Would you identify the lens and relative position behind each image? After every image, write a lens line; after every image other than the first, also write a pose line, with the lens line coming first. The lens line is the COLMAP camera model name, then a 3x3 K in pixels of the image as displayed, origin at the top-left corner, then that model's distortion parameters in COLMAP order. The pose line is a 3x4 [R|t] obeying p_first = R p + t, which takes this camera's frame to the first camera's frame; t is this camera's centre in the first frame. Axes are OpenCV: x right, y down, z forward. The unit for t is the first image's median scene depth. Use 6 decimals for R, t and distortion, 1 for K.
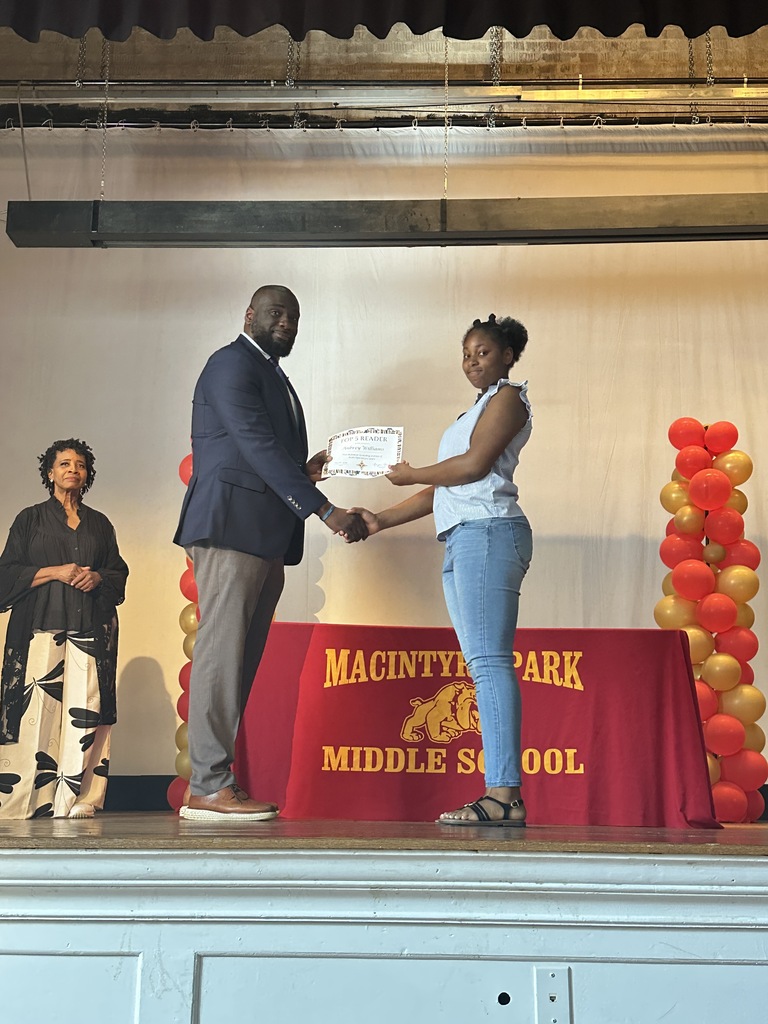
lens RADIAL K [[1236.1, 0, 378.3], [0, 1236.1, 496.7], [0, 0, 1]] dist [0.080845, 0.000000]
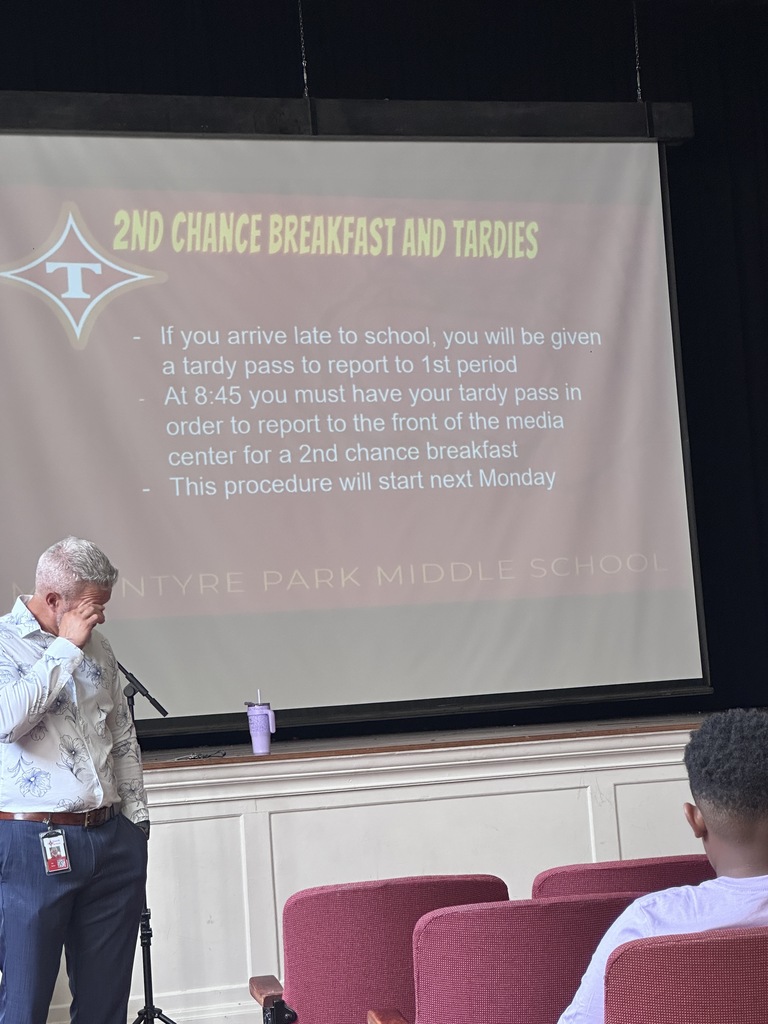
lens RADIAL K [[2319.6, 0, 374.4], [0, 2319.6, 494.9], [0, 0, 1]] dist [0.180191, 0.000000]
pose [[0.937124, -0.045886, 0.345966, -0.615563], [-0.008990, 0.987816, 0.155366, -0.235616], [-0.348880, -0.148707, 0.925294, -0.790643]]
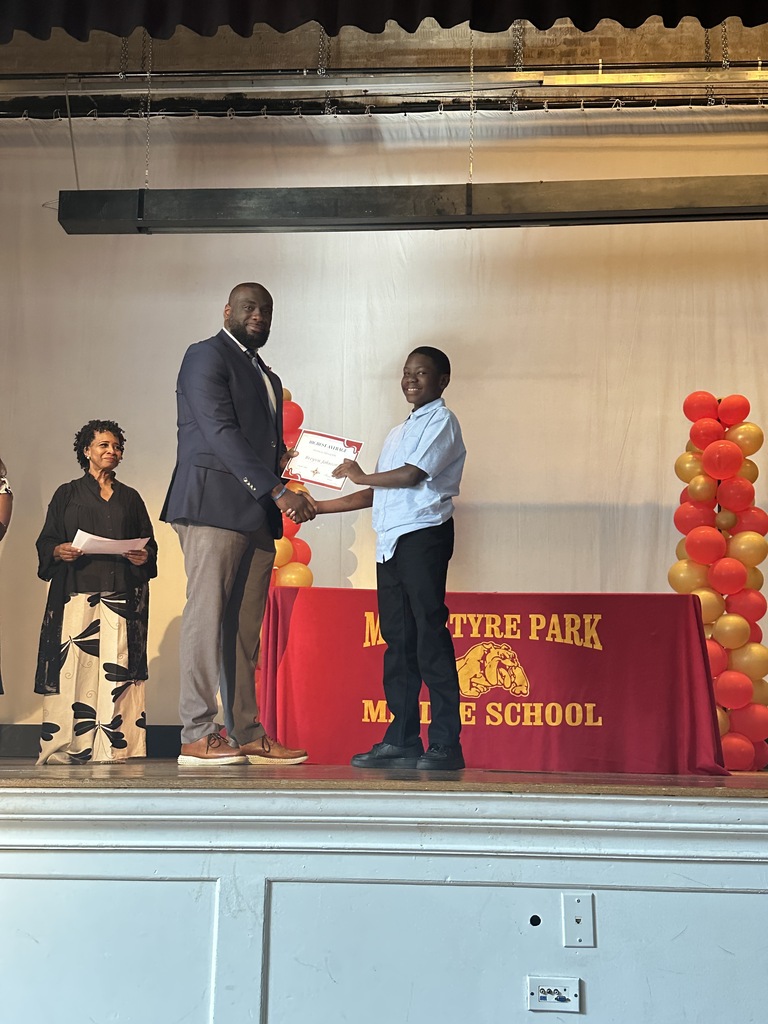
lens RADIAL K [[1201.1, 0, 368.6], [0, 1201.1, 503.4], [0, 0, 1]] dist [0.069062, 0.000000]
pose [[0.999690, -0.002529, -0.024759, -0.007832], [0.003439, 0.999317, 0.036792, -0.007058], [0.024650, -0.036866, 0.999016, -0.032521]]
